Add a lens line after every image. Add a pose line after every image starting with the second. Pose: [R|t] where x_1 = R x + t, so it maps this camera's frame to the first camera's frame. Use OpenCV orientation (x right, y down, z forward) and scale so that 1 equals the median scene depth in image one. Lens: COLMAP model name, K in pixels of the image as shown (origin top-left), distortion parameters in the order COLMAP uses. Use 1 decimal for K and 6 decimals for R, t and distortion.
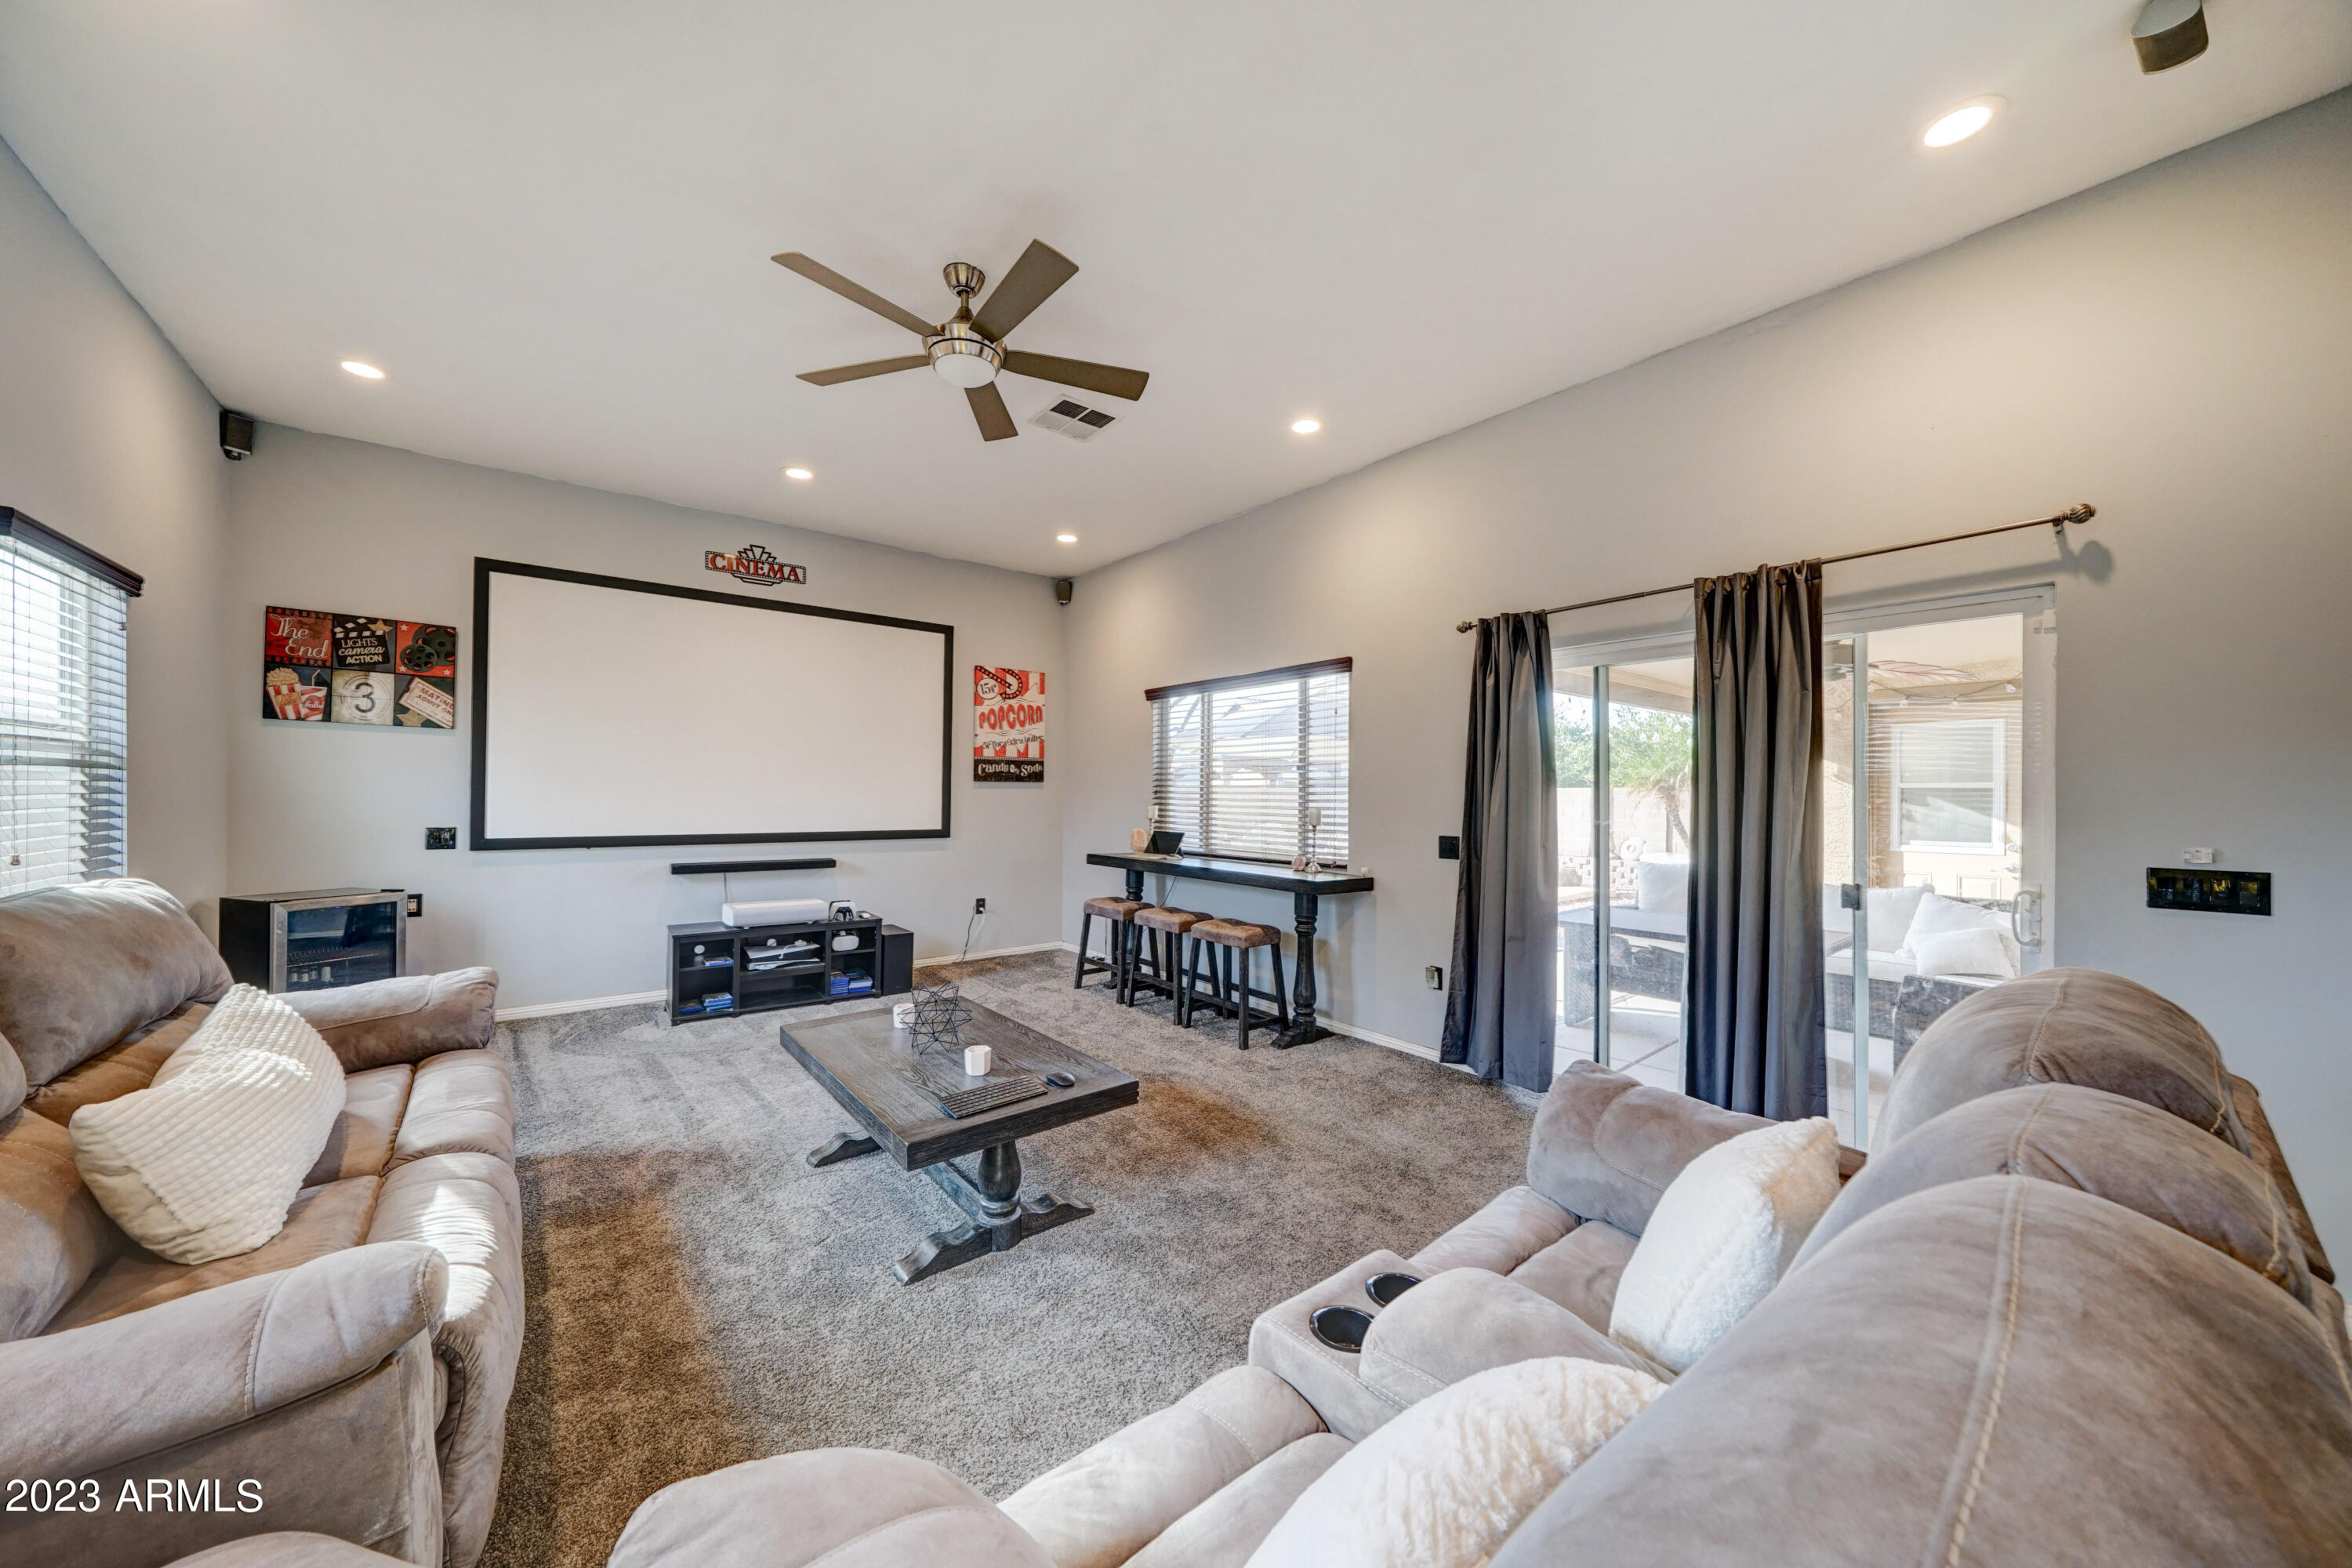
lens RADIAL K [[808.1, 0, 1168.9], [0, 808.1, 789.6], [0, 0, 1]] dist [-0.008378, 0.000455]
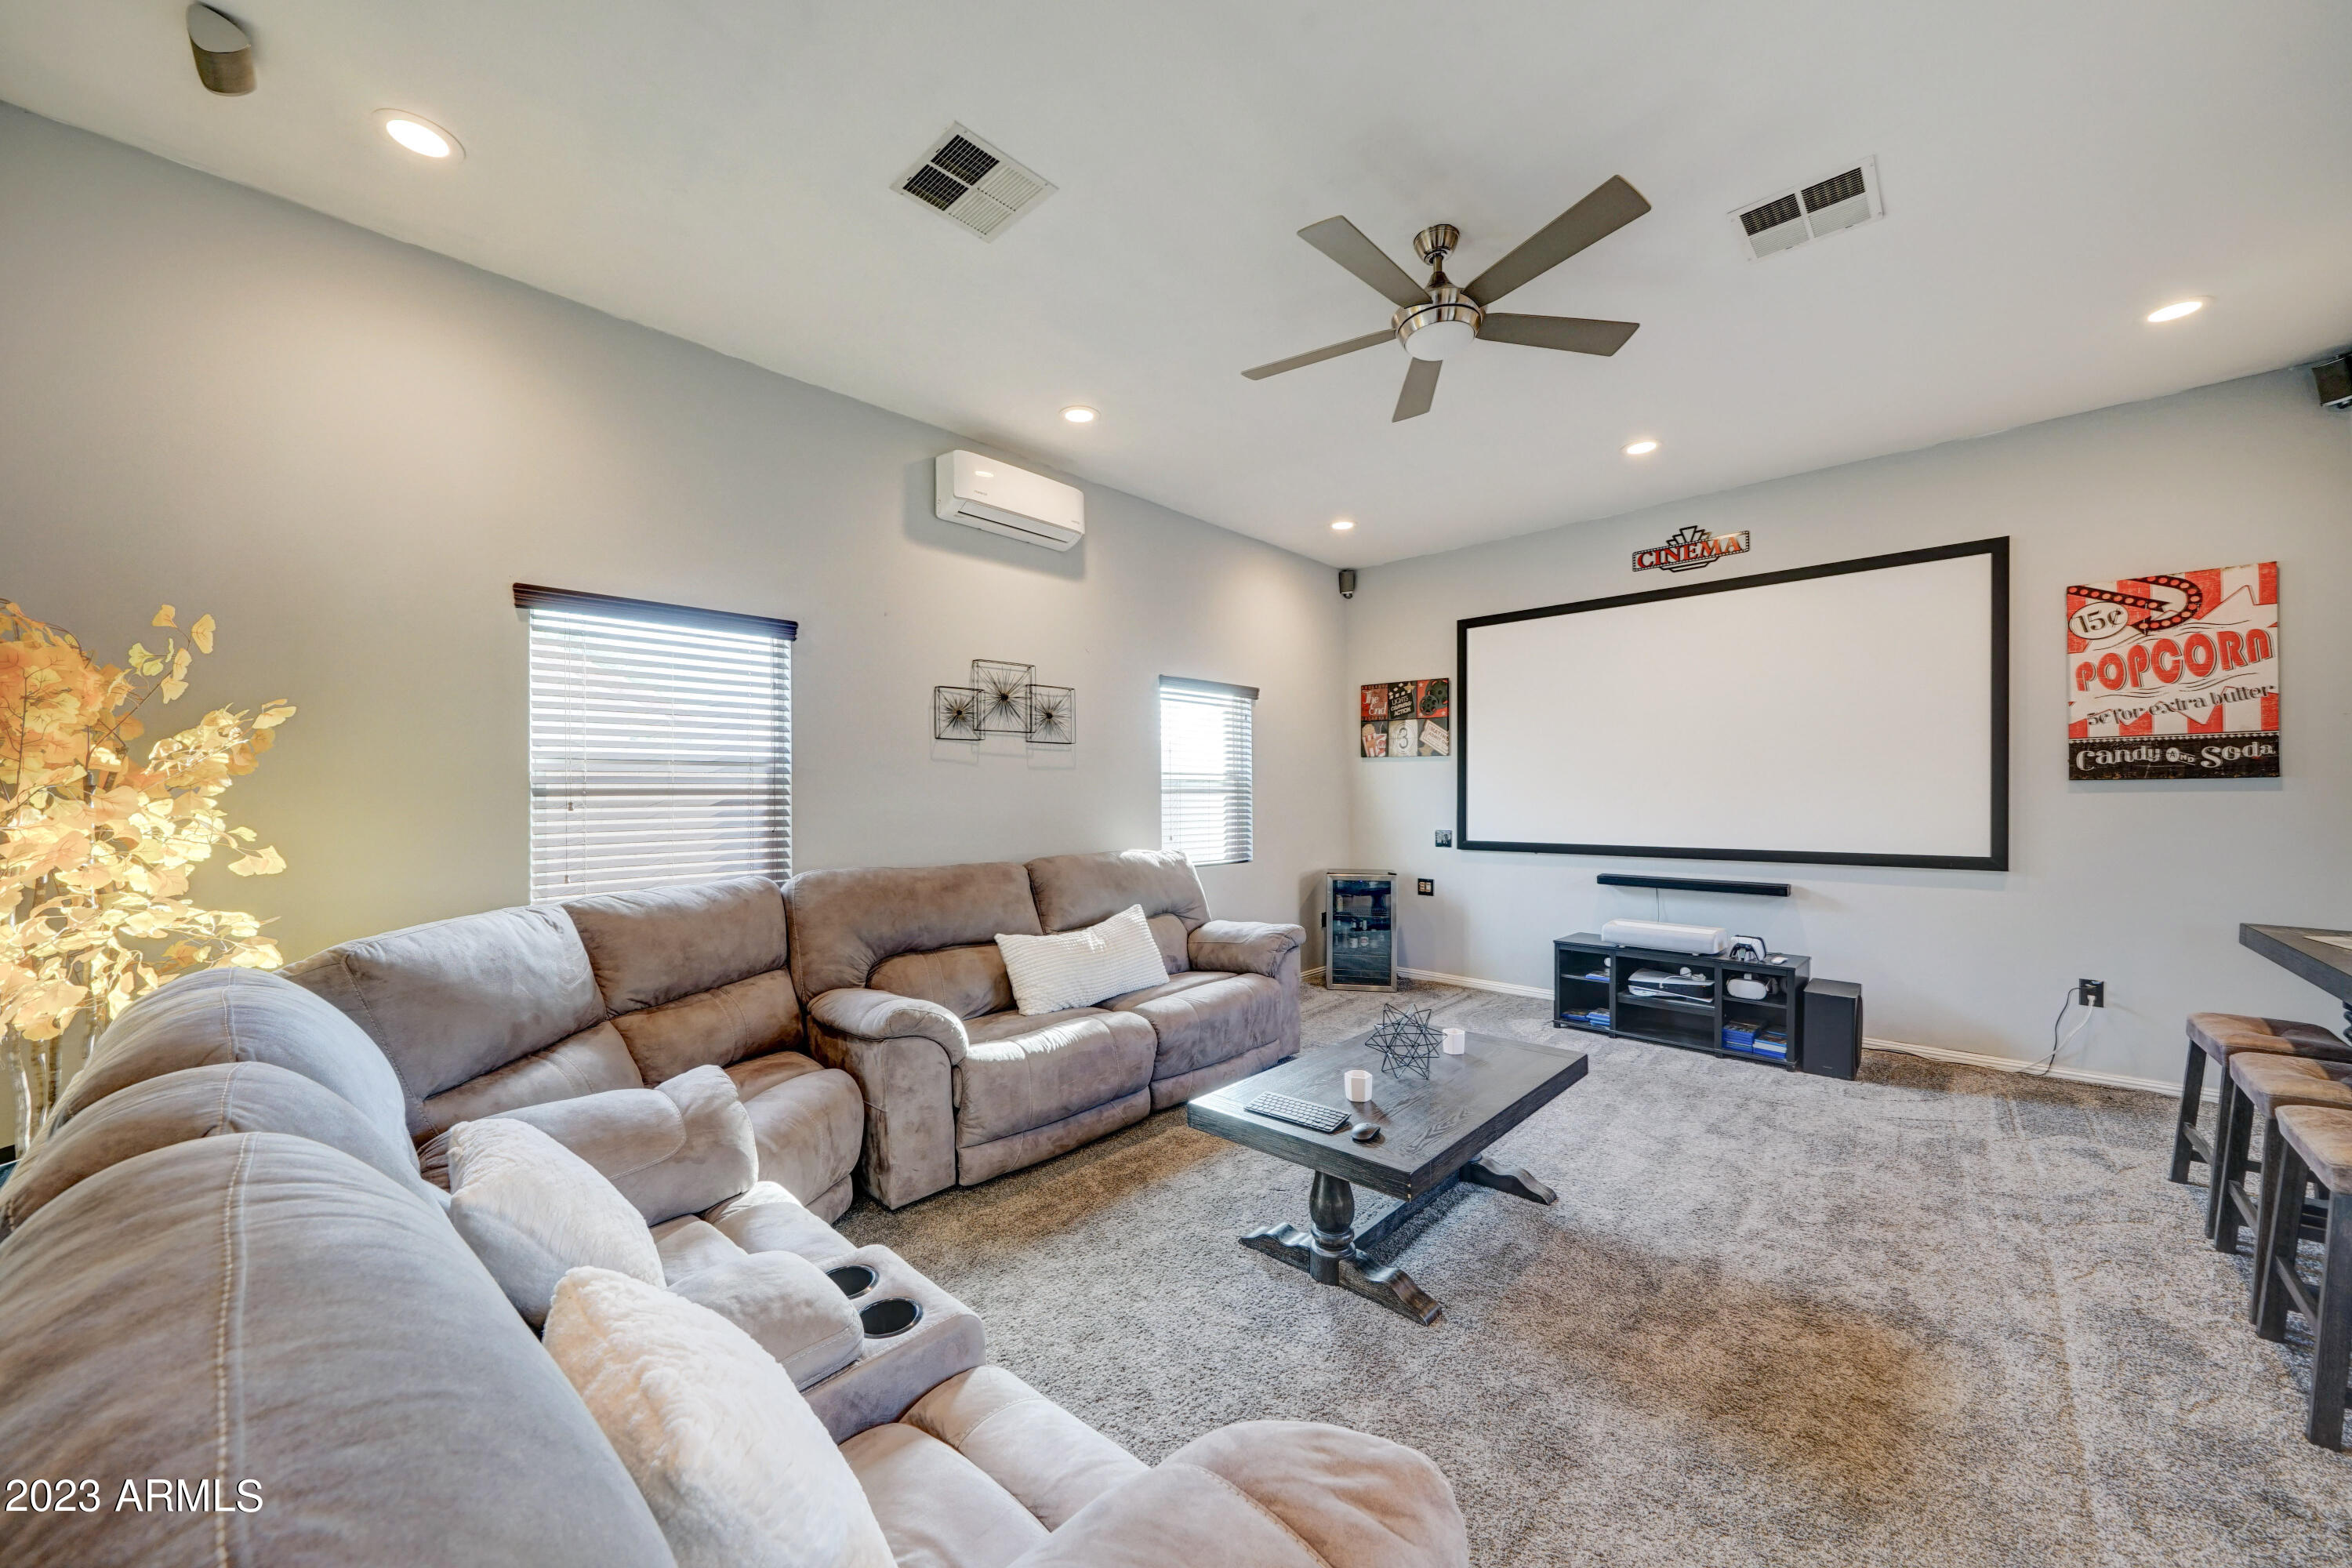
lens RADIAL K [[857.1, 0, 1176.2], [0, 857.1, 789.0], [0, 0, 1]] dist [-0.010509, -0.000071]
pose [[0.122935, -0.019918, -0.992215, 0.416818], [0.012127, 0.999754, -0.018566, -0.000428], [0.992341, -0.009750, 0.123147, 0.368816]]
